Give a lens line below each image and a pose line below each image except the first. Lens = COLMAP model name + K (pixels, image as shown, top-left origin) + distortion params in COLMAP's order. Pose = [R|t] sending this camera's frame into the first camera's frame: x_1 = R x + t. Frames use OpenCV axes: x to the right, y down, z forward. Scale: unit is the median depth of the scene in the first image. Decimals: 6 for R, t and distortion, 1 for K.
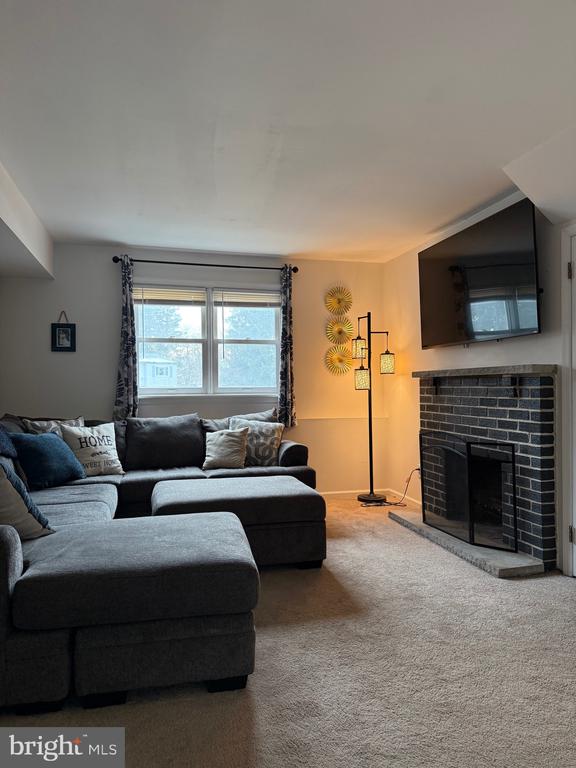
lens RADIAL K [[547.6, 0, 292.5], [0, 547.6, 383.9], [0, 0, 1]] dist [0.037547, -0.038328]
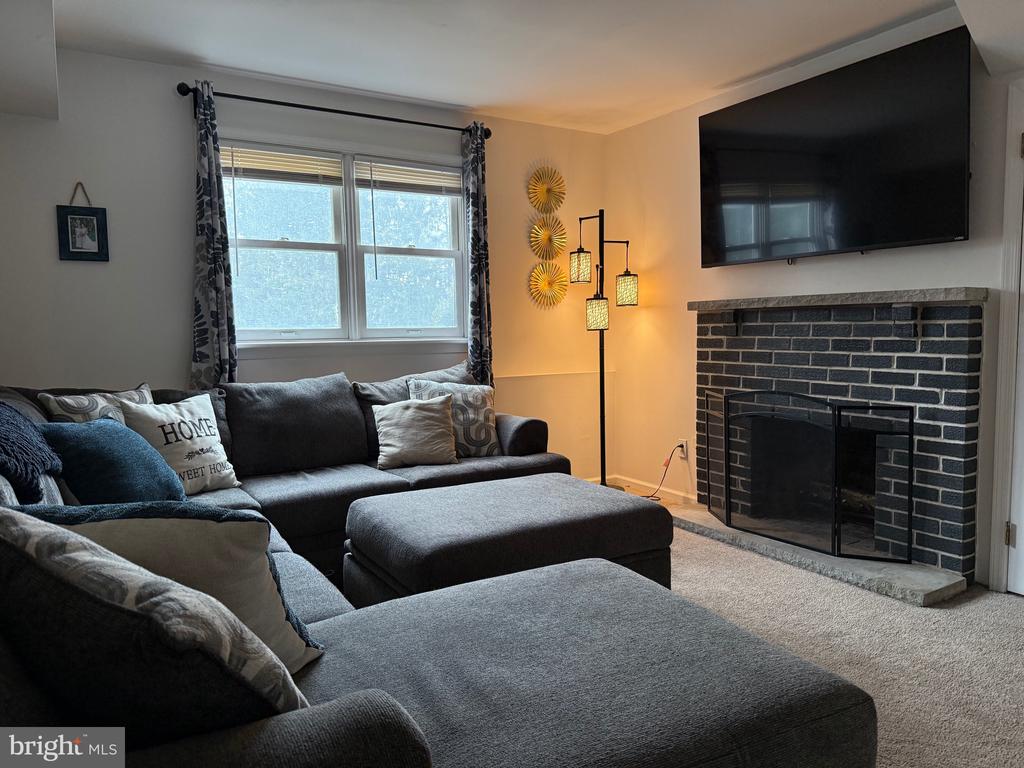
lens RADIAL K [[730.1, 0, 515.4], [0, 730.1, 390.1], [0, 0, 1]] dist [0.037547, -0.038328]
pose [[0.956654, -0.032498, 0.289407, -0.242486], [0.006697, 0.995947, 0.089697, 0.003519], [-0.291149, -0.083871, 0.952994, 0.215462]]
